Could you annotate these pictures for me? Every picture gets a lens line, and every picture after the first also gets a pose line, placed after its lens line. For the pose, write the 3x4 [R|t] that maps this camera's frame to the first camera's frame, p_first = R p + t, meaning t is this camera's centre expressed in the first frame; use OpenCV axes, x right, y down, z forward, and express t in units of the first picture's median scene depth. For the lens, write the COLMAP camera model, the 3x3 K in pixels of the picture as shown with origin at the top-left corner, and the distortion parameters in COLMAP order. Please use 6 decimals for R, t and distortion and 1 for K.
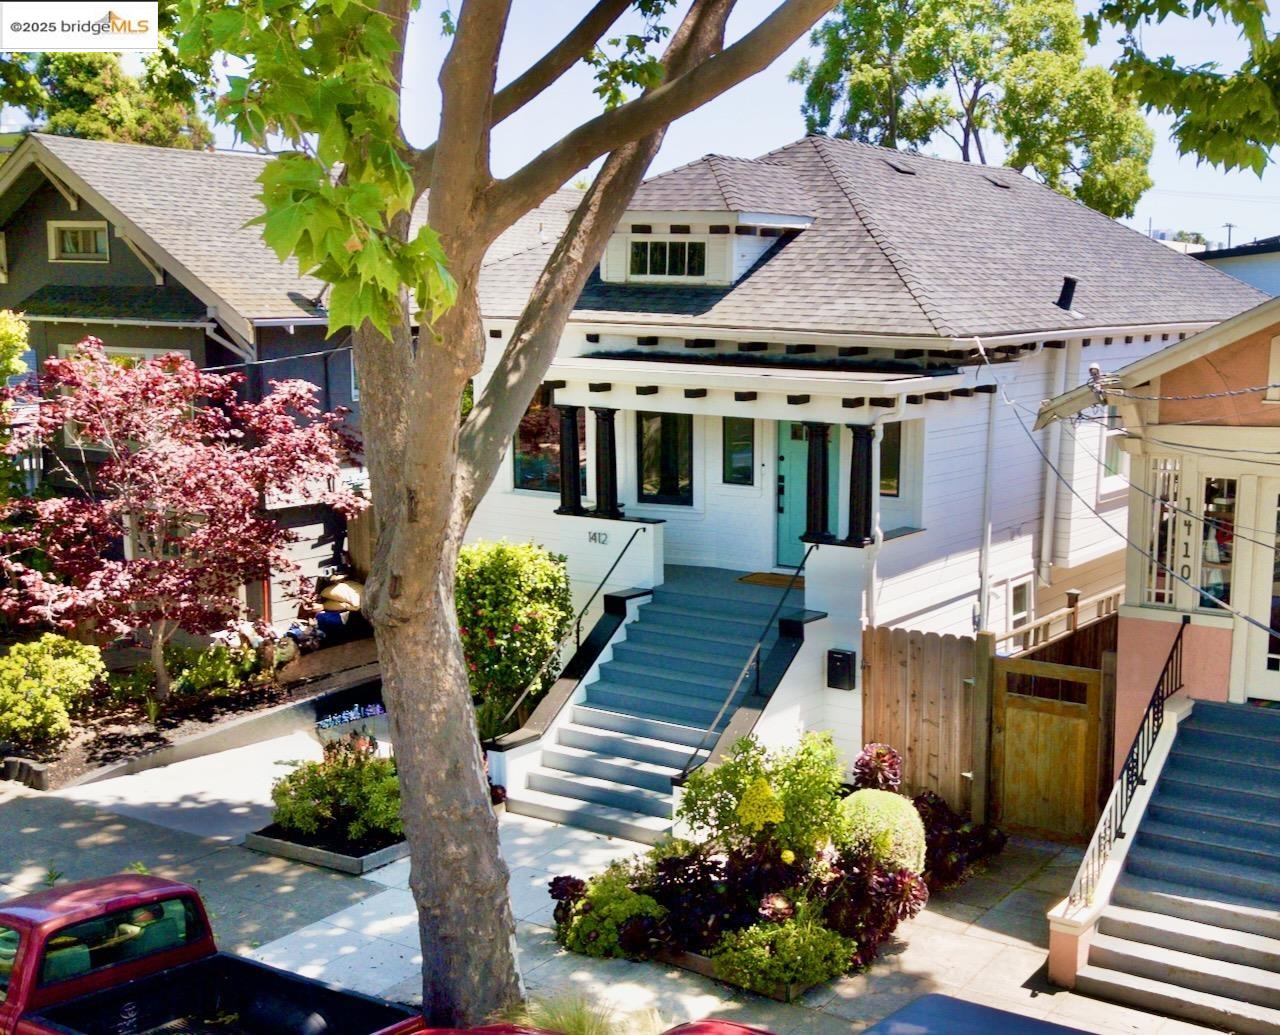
lens RADIAL K [[1702.1, 0, 640.0], [0, 1702.1, 517.5], [0, 0, 1]] dist [-0.026396, -0.017093]
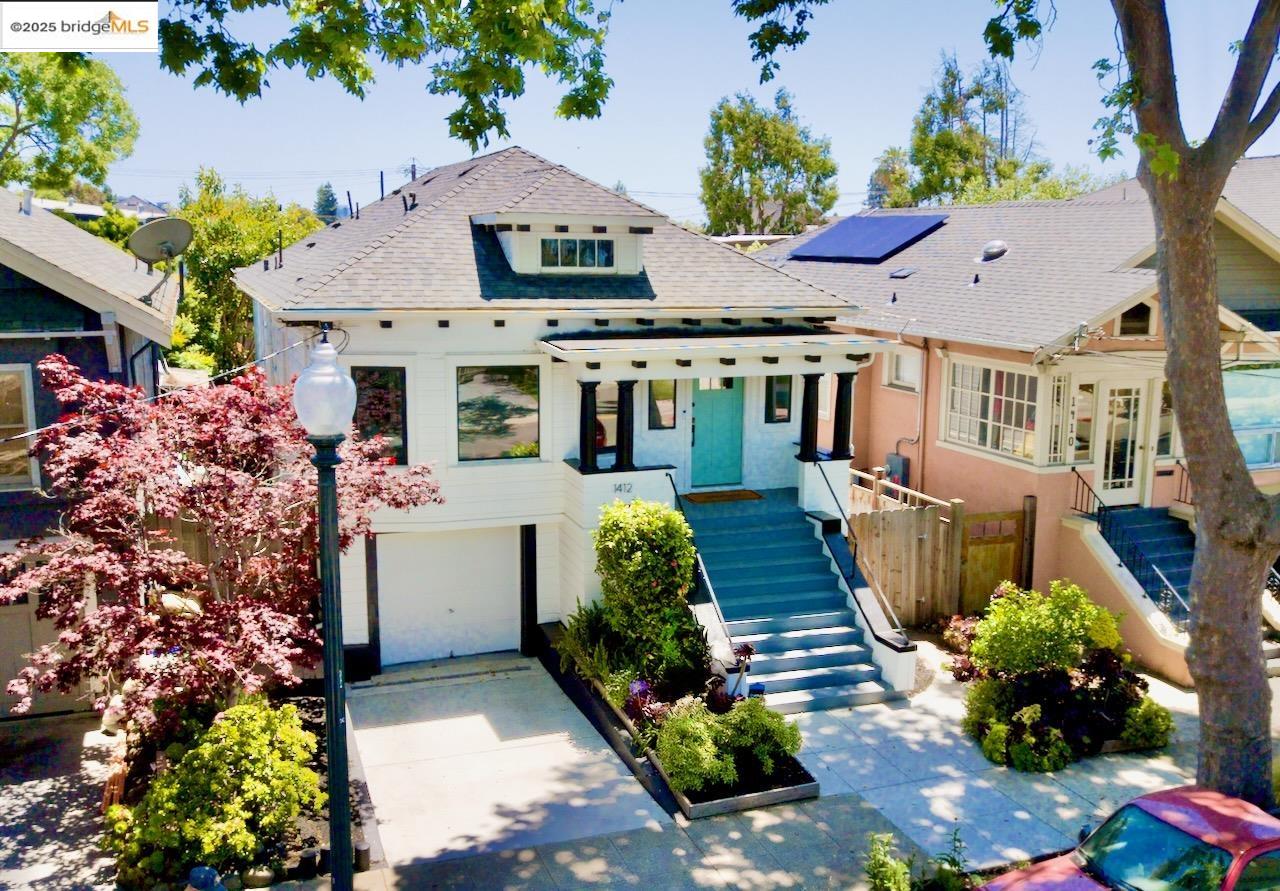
lens RADIAL K [[1240.2, 0, 640.0], [0, 1240.2, 445.5], [0, 0, 1]] dist [0.000130, -0.003231]
pose [[0.593170, -0.130311, 0.794461, -0.691506], [0.118683, 0.990186, 0.073802, -0.079577], [-0.796281, 0.050512, 0.602814, 0.456494]]
